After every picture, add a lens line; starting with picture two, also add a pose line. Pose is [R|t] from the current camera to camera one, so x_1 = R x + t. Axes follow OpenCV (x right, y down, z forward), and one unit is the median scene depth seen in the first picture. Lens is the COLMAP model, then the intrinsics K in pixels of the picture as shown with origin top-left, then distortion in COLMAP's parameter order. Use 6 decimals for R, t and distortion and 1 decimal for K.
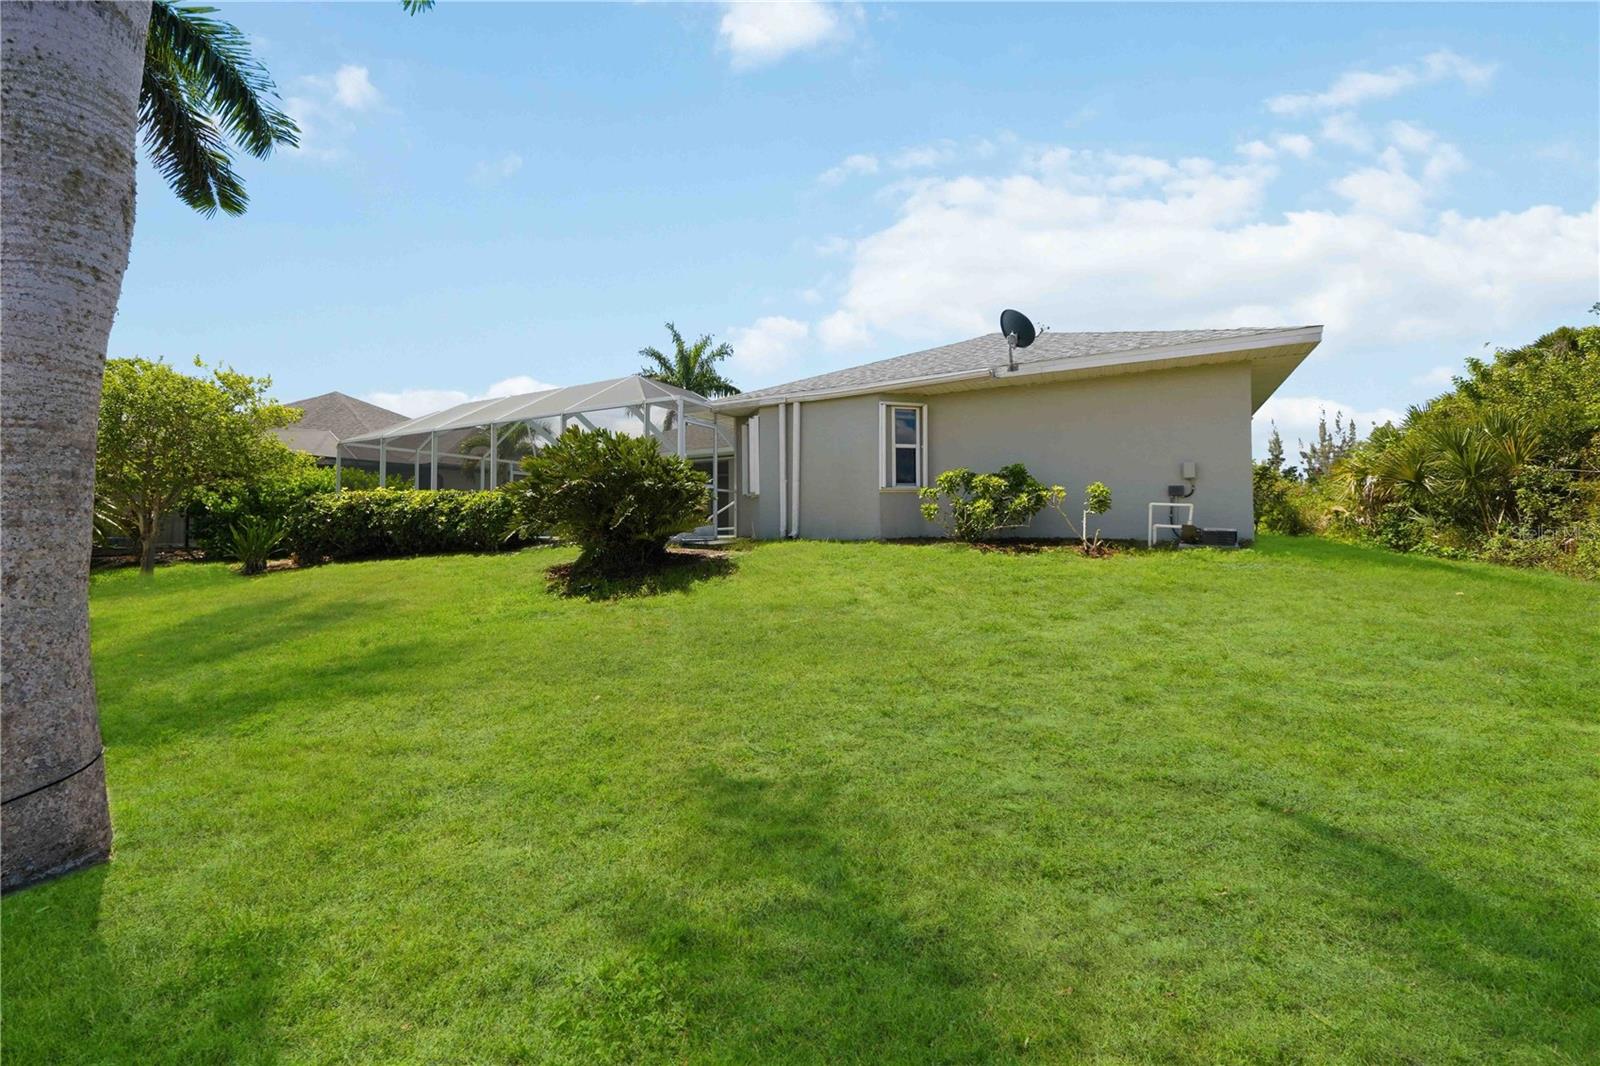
lens RADIAL K [[617.8, 0, 800.0], [0, 617.8, 533.0], [0, 0, 1]] dist [0.000191, 0.000023]
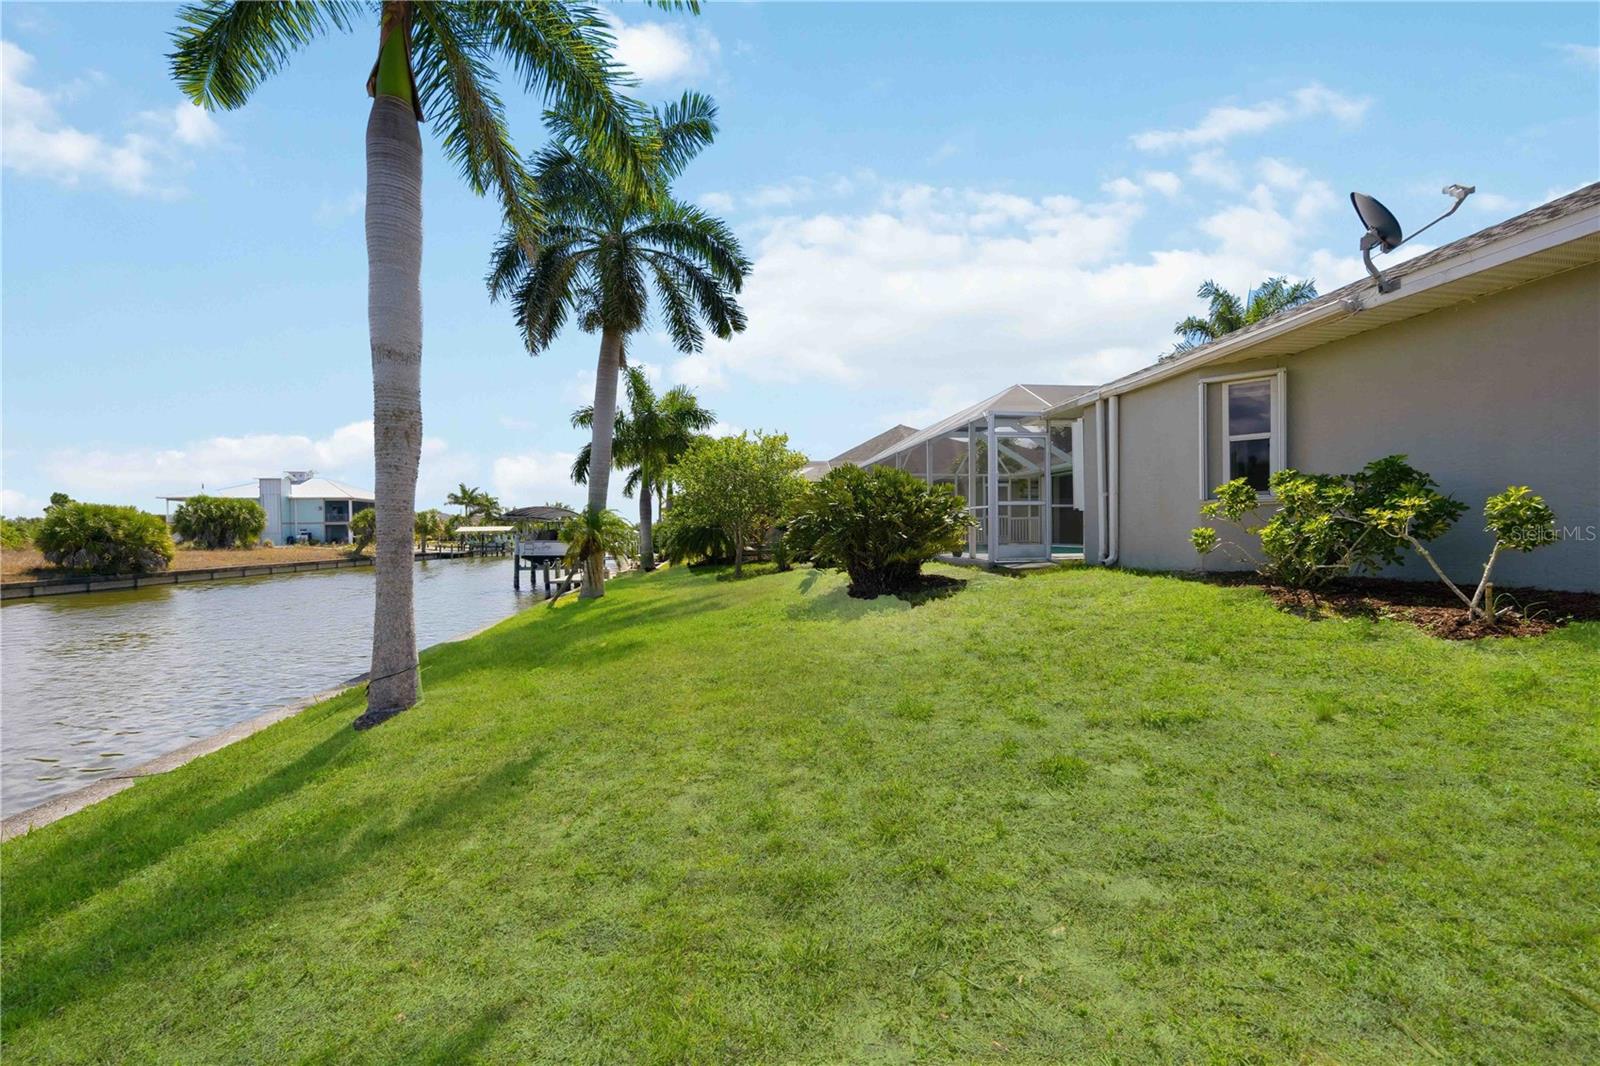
lens RADIAL K [[617.8, 0, 800.0], [0, 617.8, 533.0], [0, 0, 1]] dist [0.000191, 0.000023]
pose [[0.642713, 0.000050, -0.766107, 0.352691], [-0.010127, 0.999913, -0.008430, -0.023042], [0.766040, 0.013176, 0.642658, 0.174696]]
